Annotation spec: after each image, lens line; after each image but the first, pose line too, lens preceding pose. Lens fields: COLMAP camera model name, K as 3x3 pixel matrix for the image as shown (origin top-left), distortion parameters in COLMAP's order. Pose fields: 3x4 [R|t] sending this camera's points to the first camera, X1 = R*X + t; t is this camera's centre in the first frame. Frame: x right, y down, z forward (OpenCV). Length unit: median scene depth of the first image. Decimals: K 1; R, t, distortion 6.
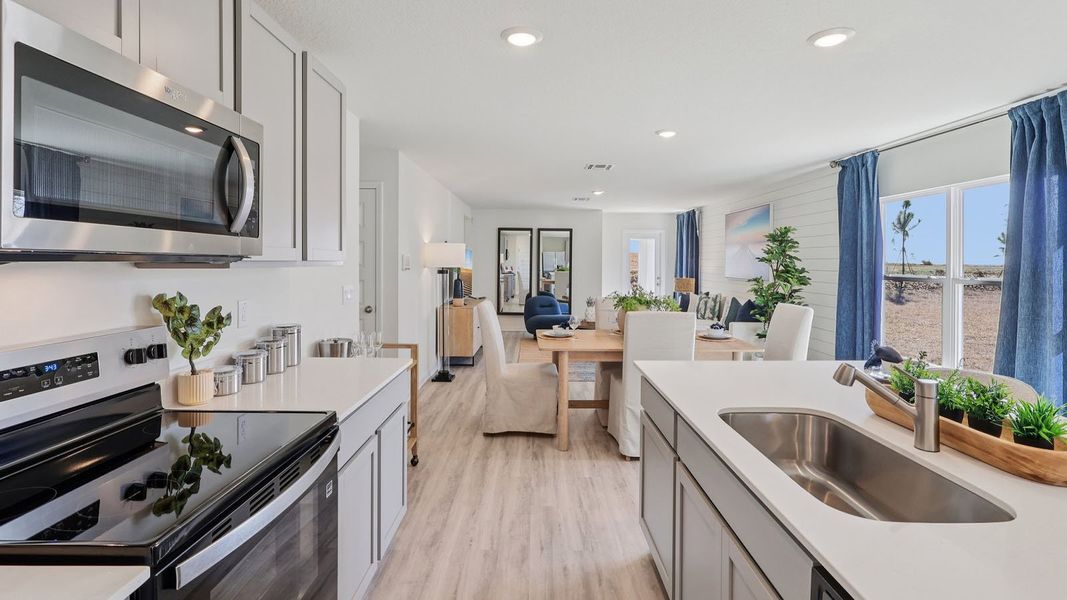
lens RADIAL K [[494.3, 0, 534.6], [0, 494.3, 257.8], [0, 0, 1]] dist [-0.002998, 0.000187]
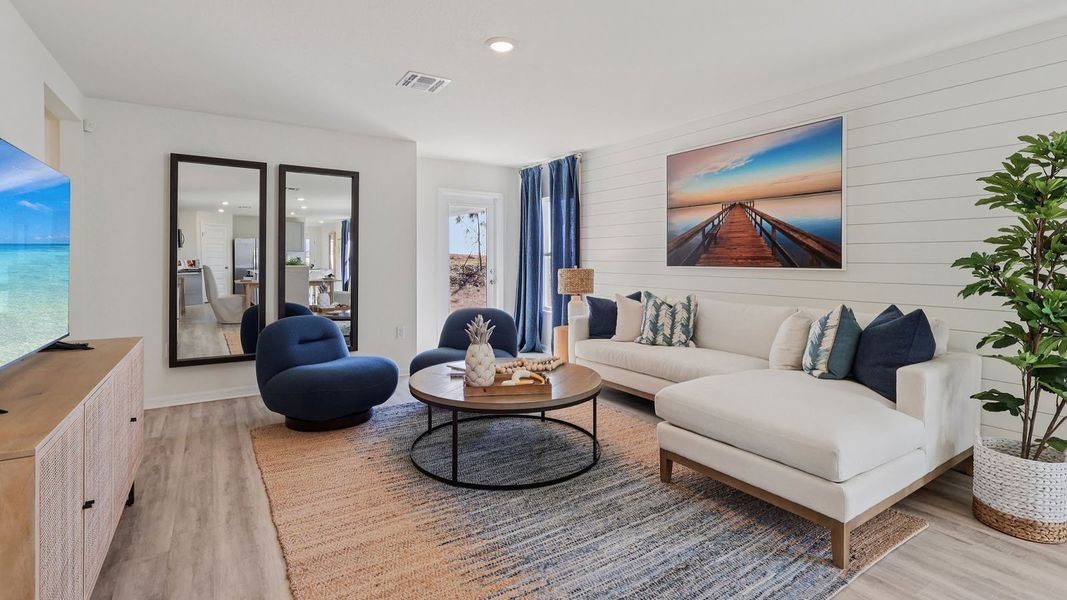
lens RADIAL K [[494.3, 0, 534.6], [0, 494.3, 257.8], [0, 0, 1]] dist [-0.002998, 0.000187]
pose [[0.835337, -0.002239, 0.549733, -0.048071], [-0.001506, 0.999979, 0.006362, 0.022548], [-0.549736, -0.006142, 0.835316, 0.501842]]
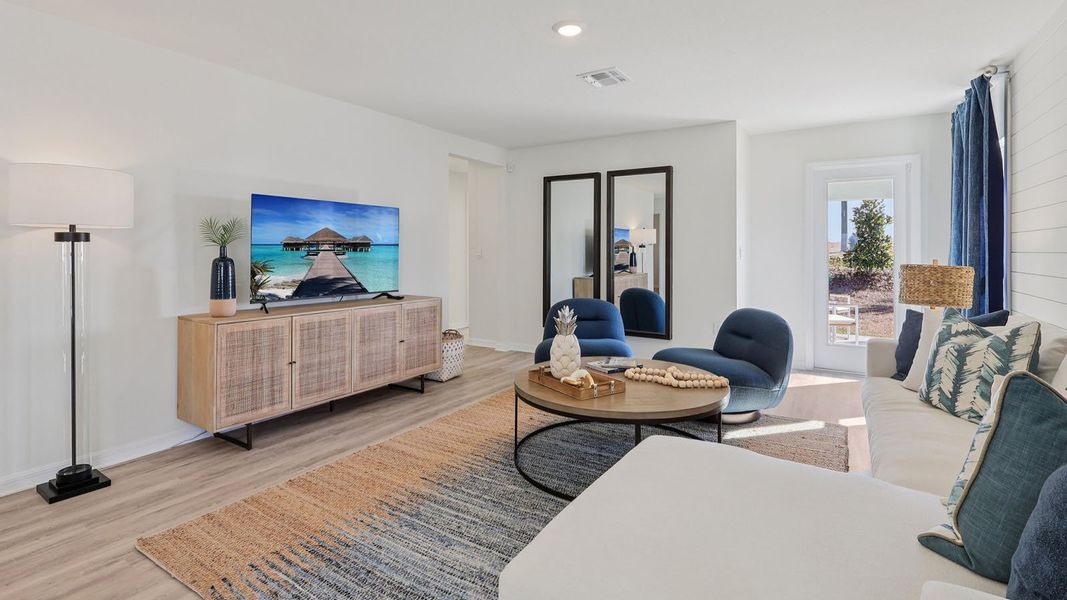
lens RADIAL K [[494.3, 0, 534.6], [0, 494.3, 257.8], [0, 0, 1]] dist [-0.002998, 0.000187]
pose [[0.850982, -0.000569, -0.525195, 0.225805], [0.008905, 0.999871, 0.013346, 0.026063], [0.525120, -0.016034, 0.850877, 0.508317]]
